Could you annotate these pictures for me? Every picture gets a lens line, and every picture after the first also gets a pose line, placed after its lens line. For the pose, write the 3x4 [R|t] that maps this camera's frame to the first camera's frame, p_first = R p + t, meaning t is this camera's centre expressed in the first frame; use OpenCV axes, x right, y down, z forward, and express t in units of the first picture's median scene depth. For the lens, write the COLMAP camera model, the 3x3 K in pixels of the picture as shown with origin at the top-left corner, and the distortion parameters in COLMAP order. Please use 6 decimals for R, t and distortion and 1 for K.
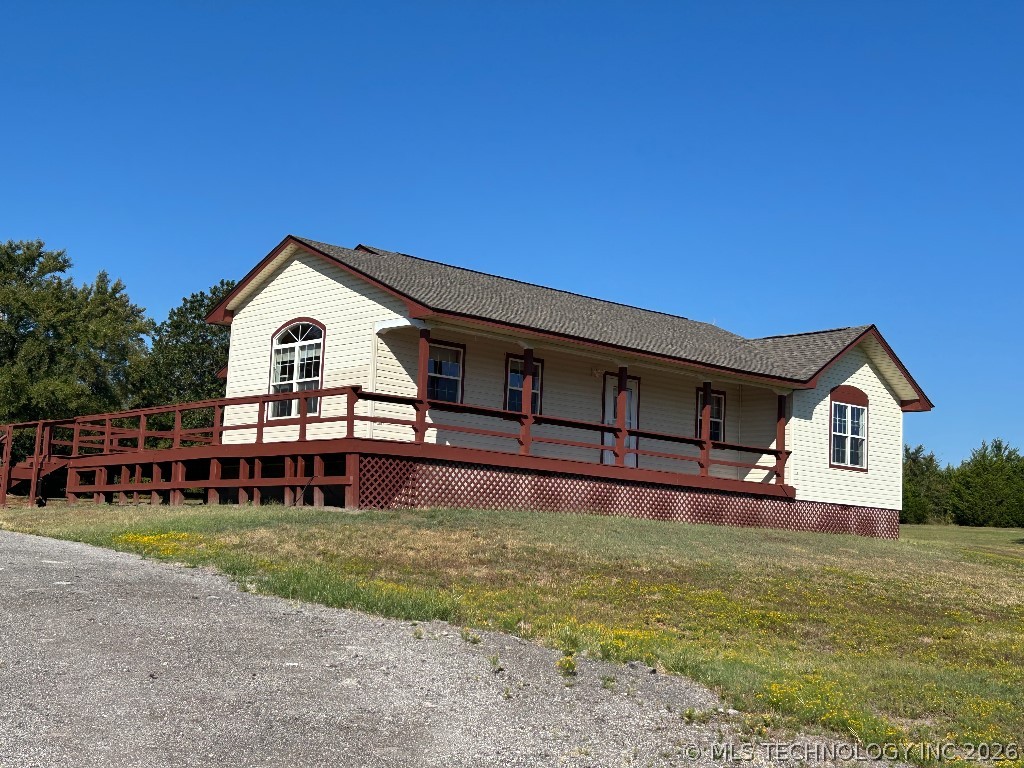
lens RADIAL K [[1386.5, 0, 512.3], [0, 1386.5, 383.2], [0, 0, 1]] dist [0.043595, 0.000000]
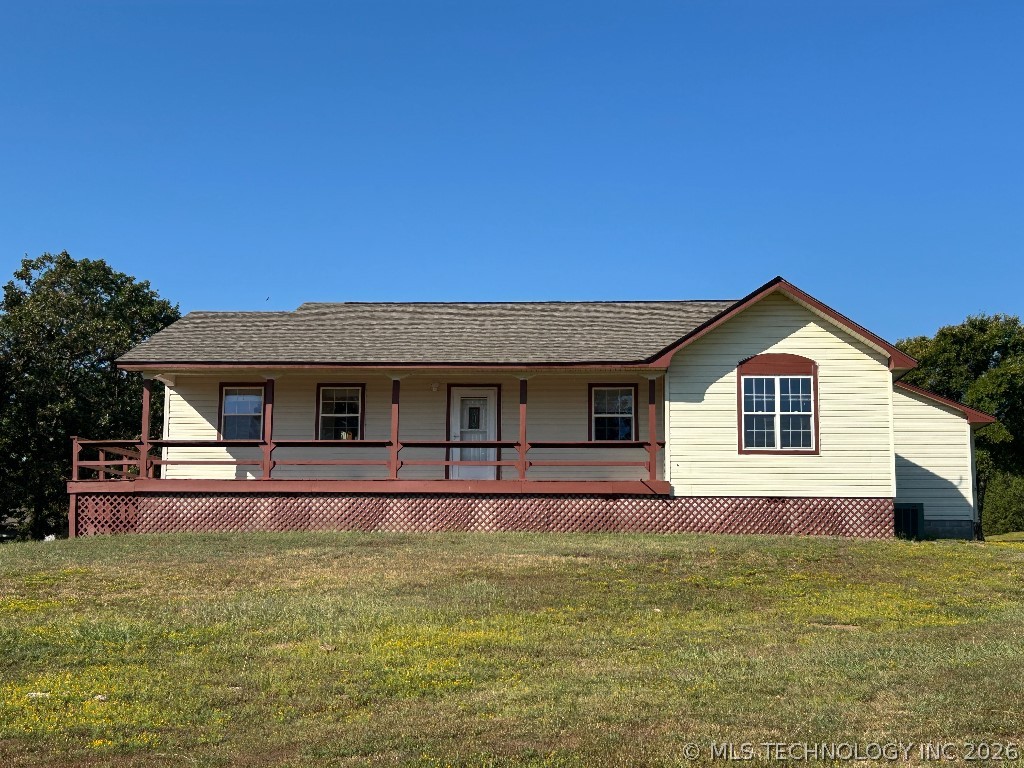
lens RADIAL K [[1386.5, 0, 512.0], [0, 1386.5, 385.1], [0, 0, 1]] dist [0.043595, 0.000000]
pose [[0.663932, -0.159997, -0.730476, 0.760065], [0.110524, 0.987110, -0.115752, 0.101586], [0.739580, -0.003884, 0.673057, 0.334460]]
